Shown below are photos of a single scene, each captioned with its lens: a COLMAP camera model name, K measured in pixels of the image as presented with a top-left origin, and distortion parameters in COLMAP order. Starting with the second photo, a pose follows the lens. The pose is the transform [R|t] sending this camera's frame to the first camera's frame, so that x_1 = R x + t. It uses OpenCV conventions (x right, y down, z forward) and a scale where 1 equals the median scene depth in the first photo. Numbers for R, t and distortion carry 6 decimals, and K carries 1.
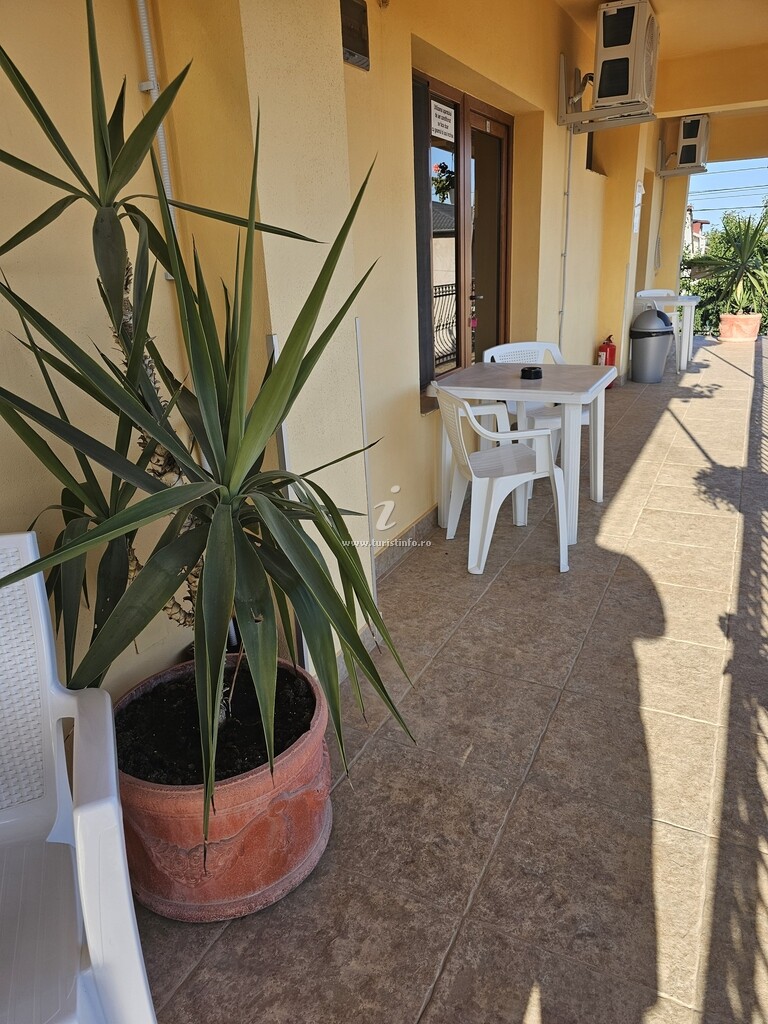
lens RADIAL K [[692.7, 0, 384.0], [0, 692.7, 512.0], [0, 0, 1]] dist [0.048982, -0.001829]
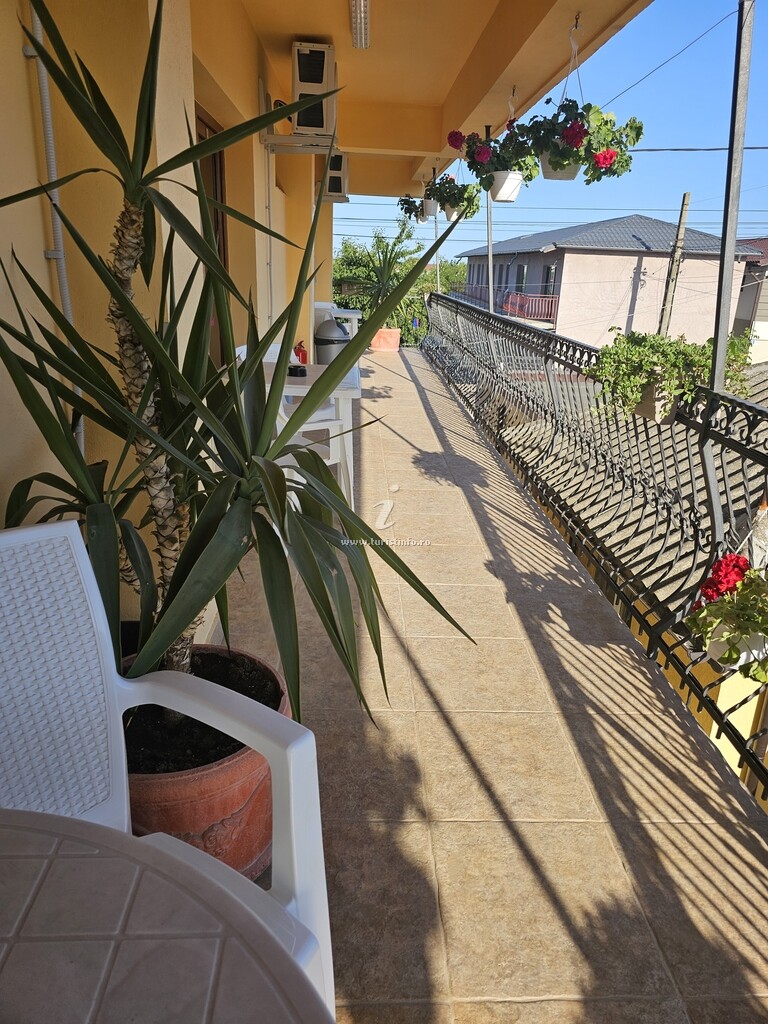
lens RADIAL K [[692.7, 0, 384.0], [0, 692.7, 512.0], [0, 0, 1]] dist [0.048982, -0.001829]
pose [[0.872323, -0.088188, 0.480911, -0.165195], [0.091816, 0.995647, 0.016034, 0.011500], [-0.480231, 0.030169, 0.876623, -0.011403]]
